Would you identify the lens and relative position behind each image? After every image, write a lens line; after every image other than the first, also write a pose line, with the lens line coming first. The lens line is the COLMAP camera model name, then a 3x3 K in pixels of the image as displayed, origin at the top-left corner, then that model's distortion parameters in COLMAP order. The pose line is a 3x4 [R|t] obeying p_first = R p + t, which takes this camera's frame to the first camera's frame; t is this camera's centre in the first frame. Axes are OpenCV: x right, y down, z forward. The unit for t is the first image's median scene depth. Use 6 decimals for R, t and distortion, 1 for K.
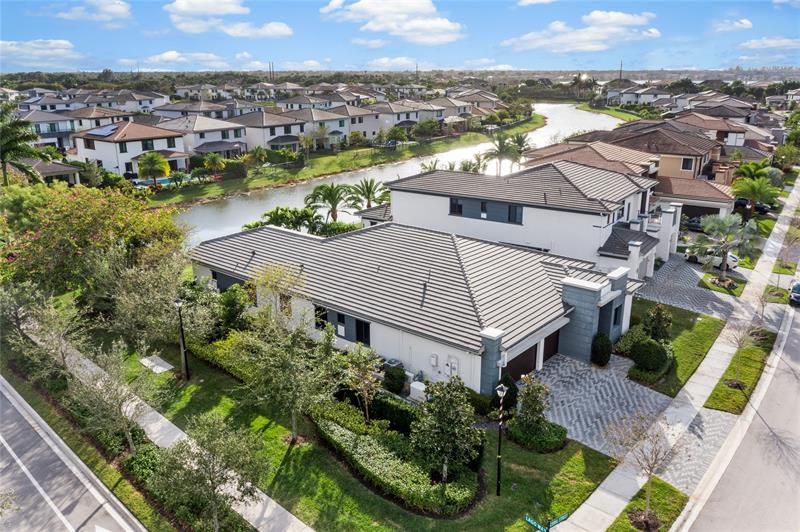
lens RADIAL K [[636.8, 0, 397.6], [0, 636.8, 256.2], [0, 0, 1]] dist [-0.020092, 0.006189]
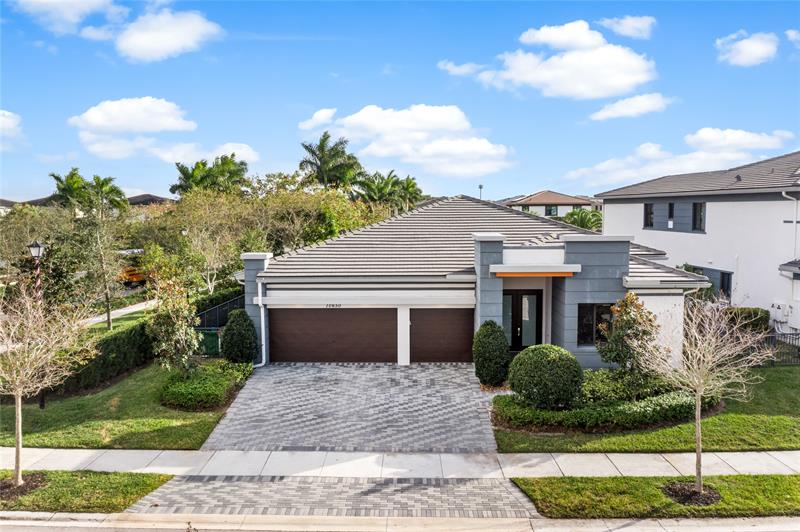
lens RADIAL K [[636.8, 0, 402.9], [0, 636.8, 262.4], [0, 0, 1]] dist [-0.020092, 0.006189]
pose [[0.620025, 0.061772, -0.782146, 0.256247], [-0.215200, 0.972053, -0.093823, 0.050587], [0.754492, 0.226490, 0.615991, 0.216559]]
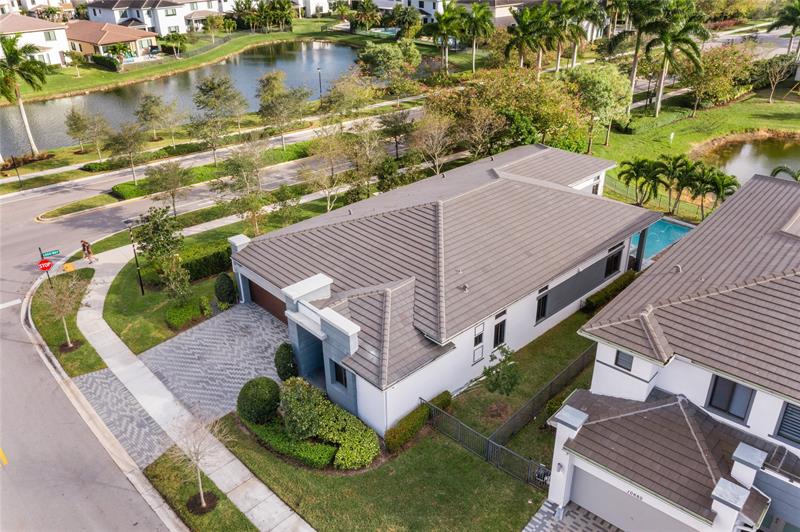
lens RADIAL K [[636.8, 0, 401.2], [0, 636.8, 266.6], [0, 0, 1]] dist [-0.020092, 0.006189]
pose [[-0.123376, 0.450345, -0.884289, 0.358558], [-0.272502, 0.841467, 0.466557, -0.141217], [0.954212, 0.298533, 0.018904, 0.400462]]
